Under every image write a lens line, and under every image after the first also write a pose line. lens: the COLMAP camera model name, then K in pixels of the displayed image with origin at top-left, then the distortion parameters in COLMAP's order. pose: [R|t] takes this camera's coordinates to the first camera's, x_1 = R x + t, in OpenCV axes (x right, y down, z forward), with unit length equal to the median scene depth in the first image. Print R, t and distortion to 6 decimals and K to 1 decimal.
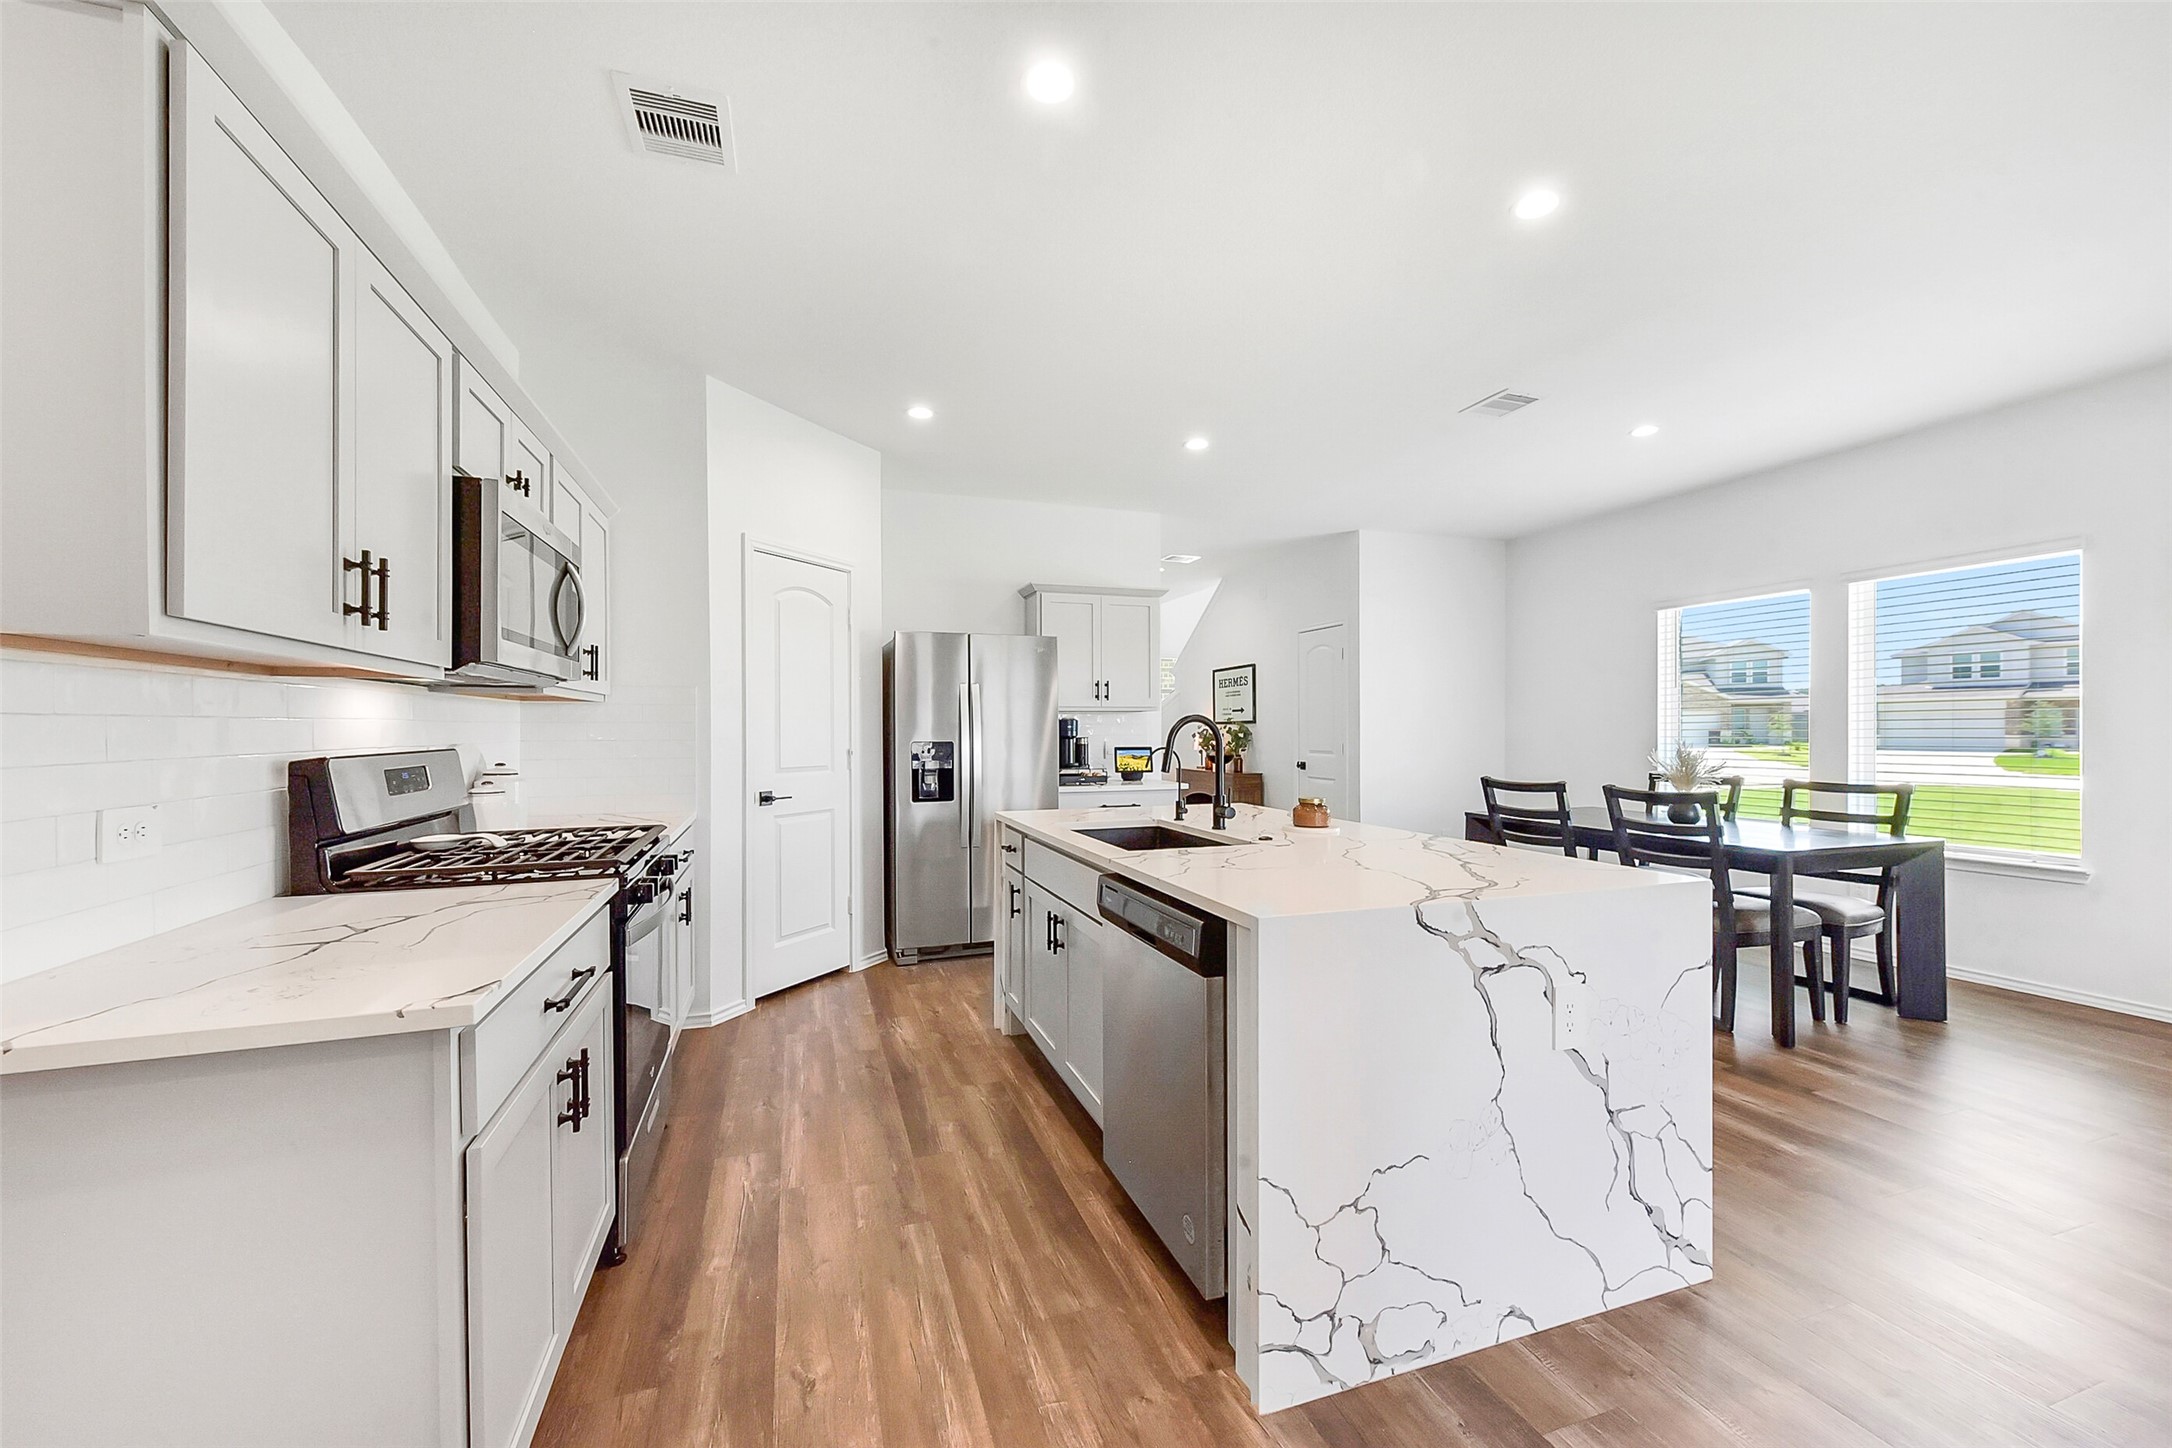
lens RADIAL K [[844.5, 0, 1088.8], [0, 844.5, 736.7], [0, 0, 1]] dist [0.003697, -0.001877]
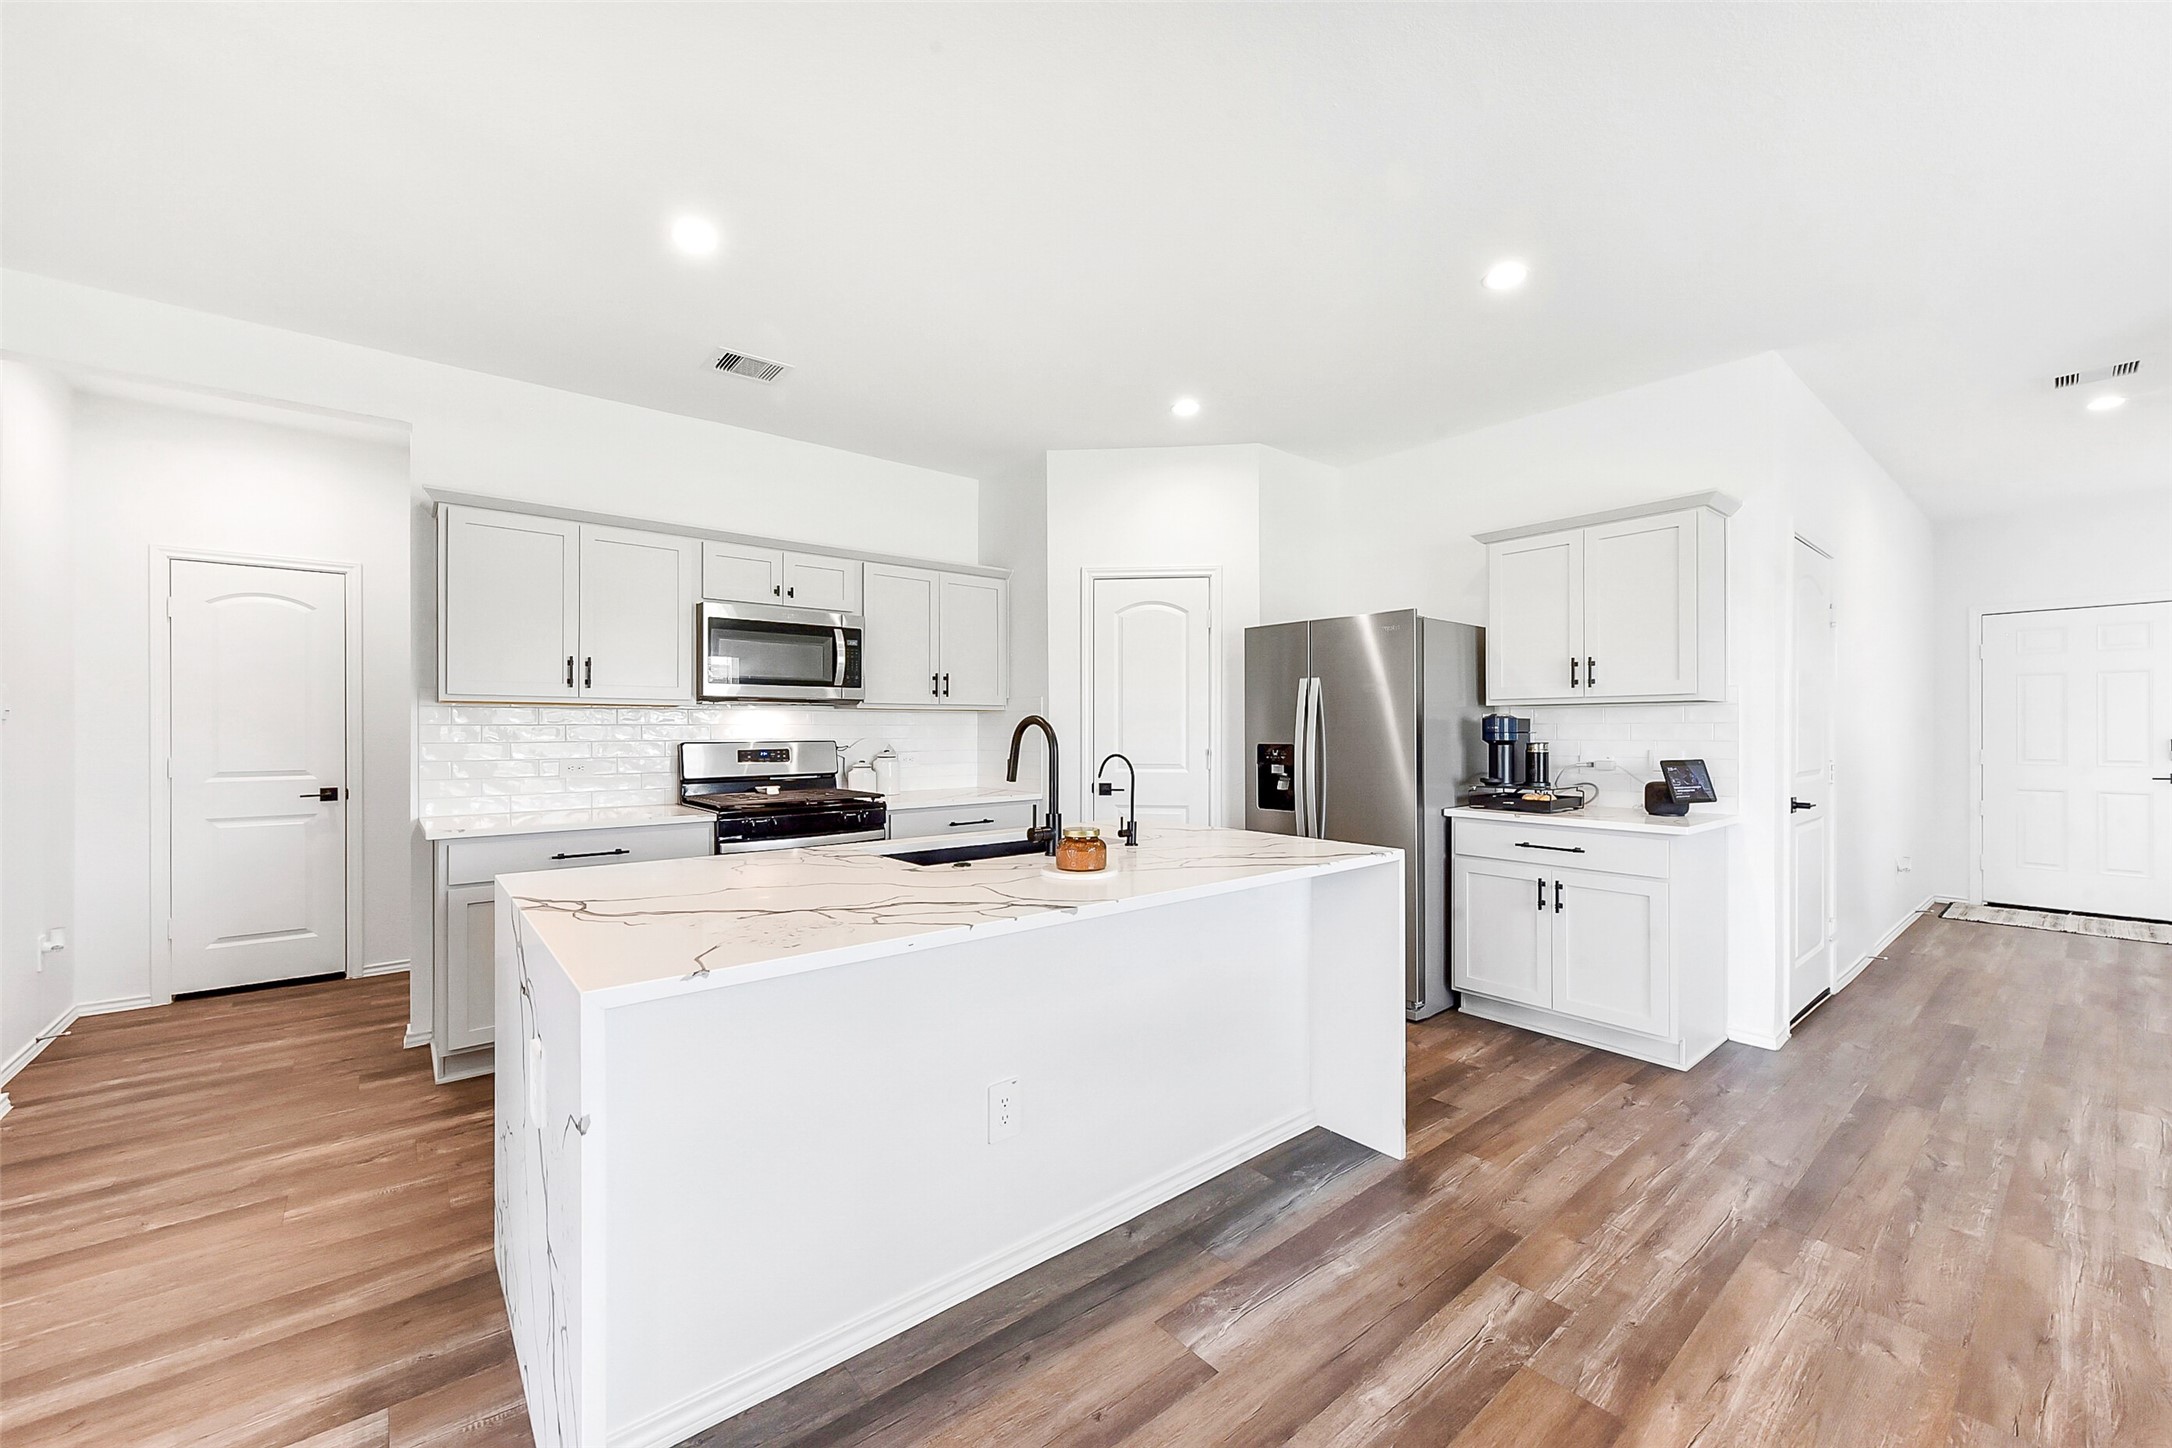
lens RADIAL K [[844.5, 0, 1077.3], [0, 844.5, 732.6], [0, 0, 1]] dist [0.003697, -0.001877]
pose [[0.343630, 0.006142, -0.939085, 0.990172], [-0.007570, 0.999964, 0.003770, -0.013583], [0.939074, 0.005814, 0.343665, 0.785133]]
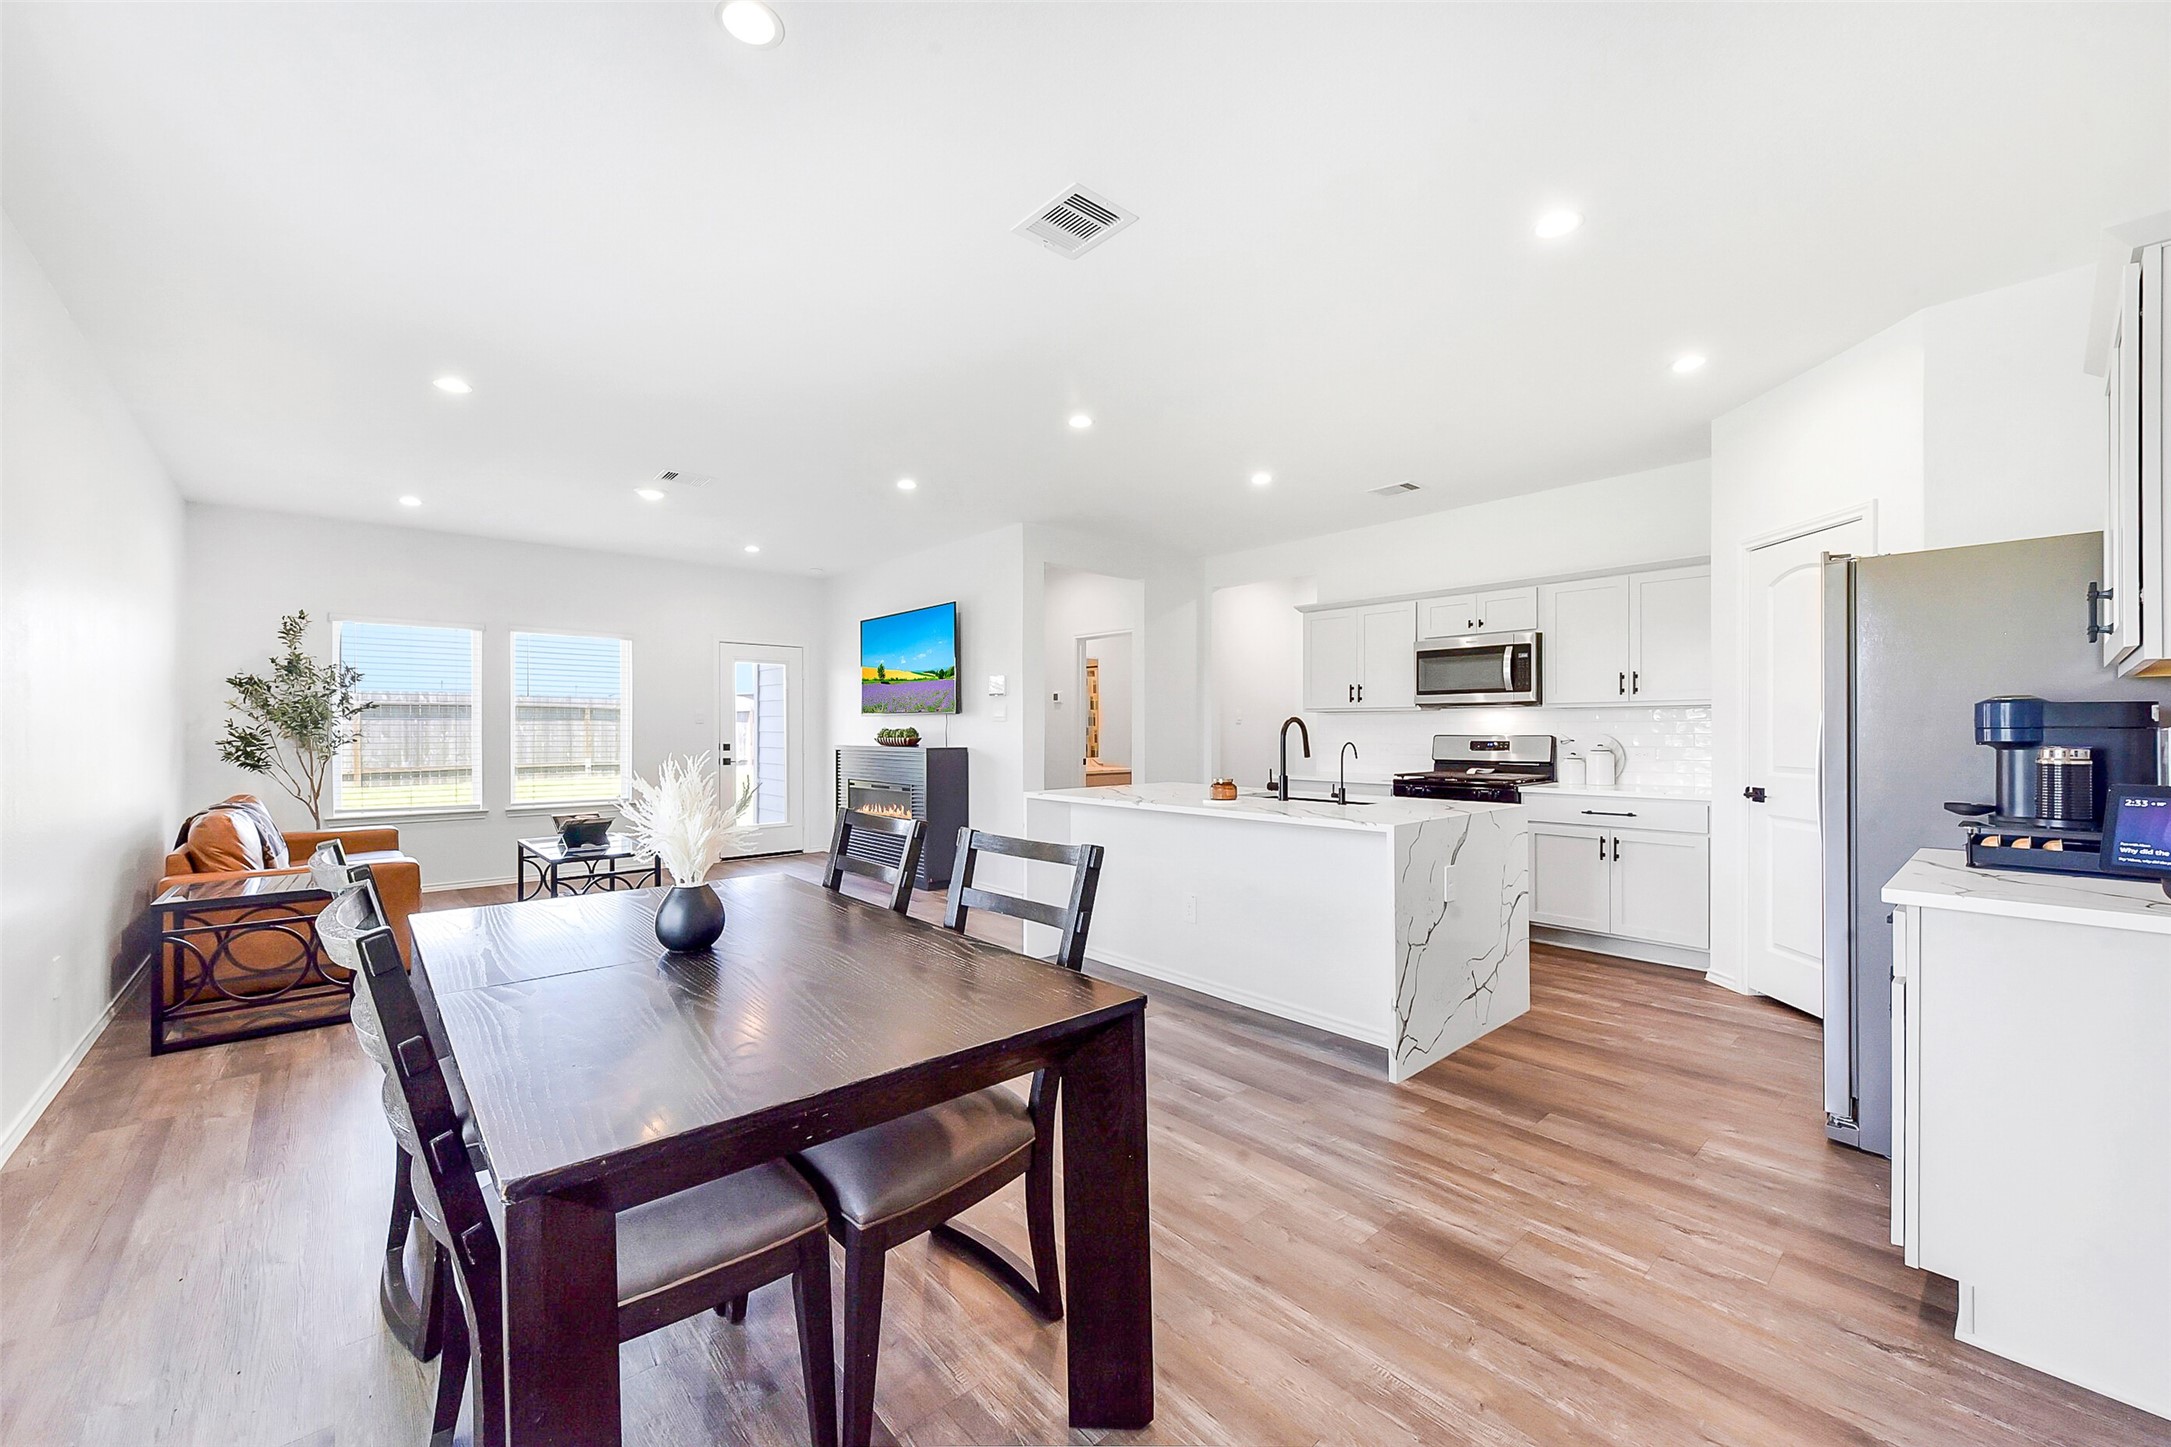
lens RADIAL K [[844.2, 0, 1075.1], [0, 844.2, 731.1], [0, 0, 1]] dist [0.003697, -0.001877]
pose [[-0.924801, 0.003091, -0.380439, 1.049137], [-0.001141, 0.999940, 0.010898, -0.017937], [0.380450, 0.010513, -0.924742, 2.271327]]
